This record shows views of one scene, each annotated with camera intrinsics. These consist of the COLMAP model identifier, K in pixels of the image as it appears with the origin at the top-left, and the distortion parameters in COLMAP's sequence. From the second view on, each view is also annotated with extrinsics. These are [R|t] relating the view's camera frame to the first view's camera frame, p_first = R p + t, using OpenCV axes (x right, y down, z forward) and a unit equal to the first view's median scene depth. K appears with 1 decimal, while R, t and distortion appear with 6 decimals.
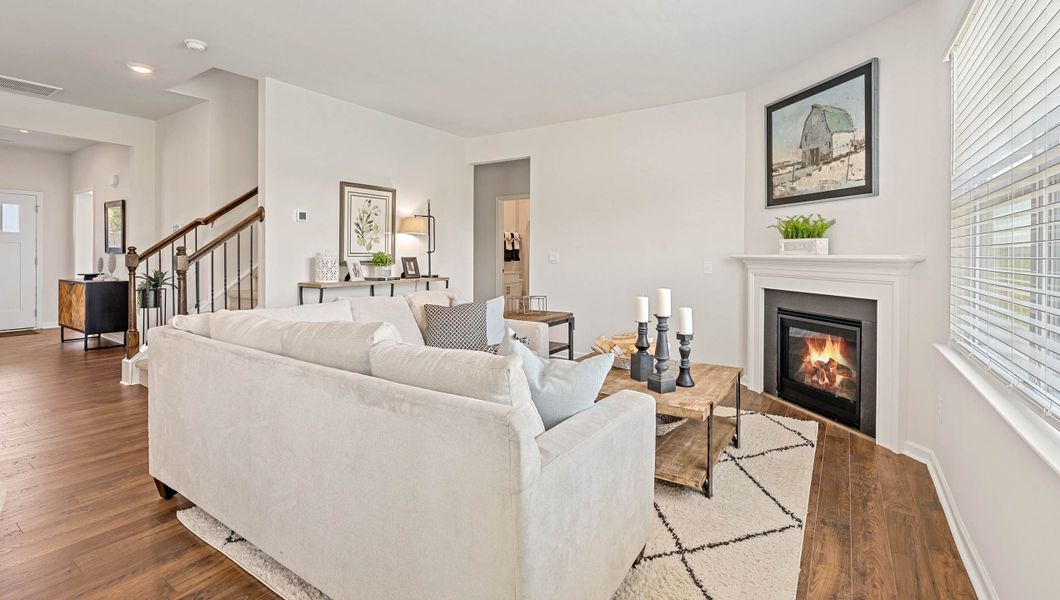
lens RADIAL K [[464.5, 0, 532.2], [0, 464.5, 253.1], [0, 0, 1]] dist [-0.001620, -0.000219]
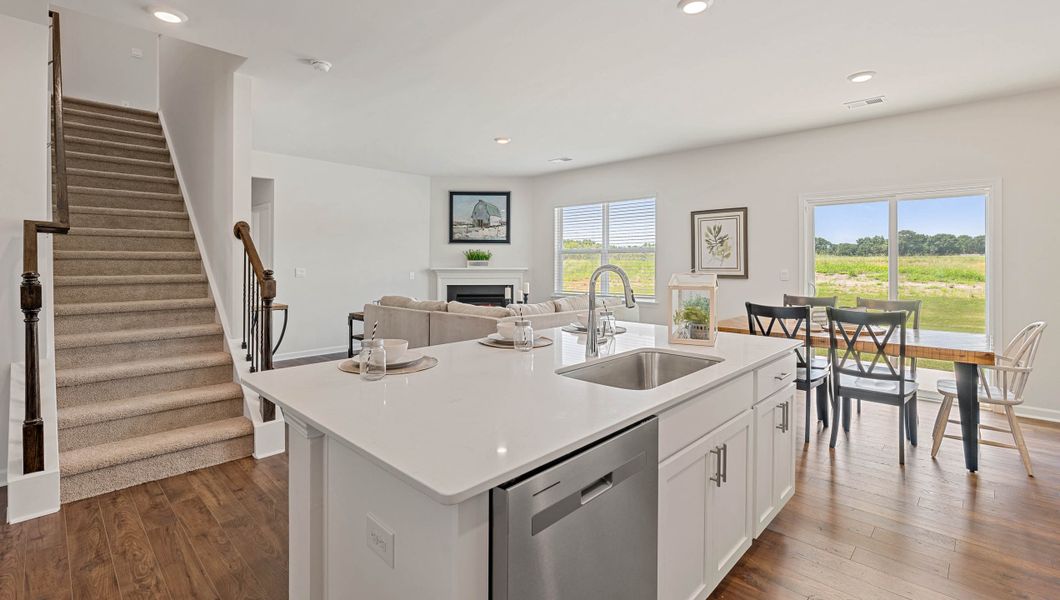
lens RADIAL K [[497.8, 0, 530.9], [0, 497.8, 264.7], [0, 0, 1]] dist [-0.000102, 0.000040]
pose [[0.199967, -0.002076, 0.979800, -1.537874], [0.004760, 0.999988, 0.001147, -0.011478], [-0.979791, 0.004435, 0.199975, 0.270930]]
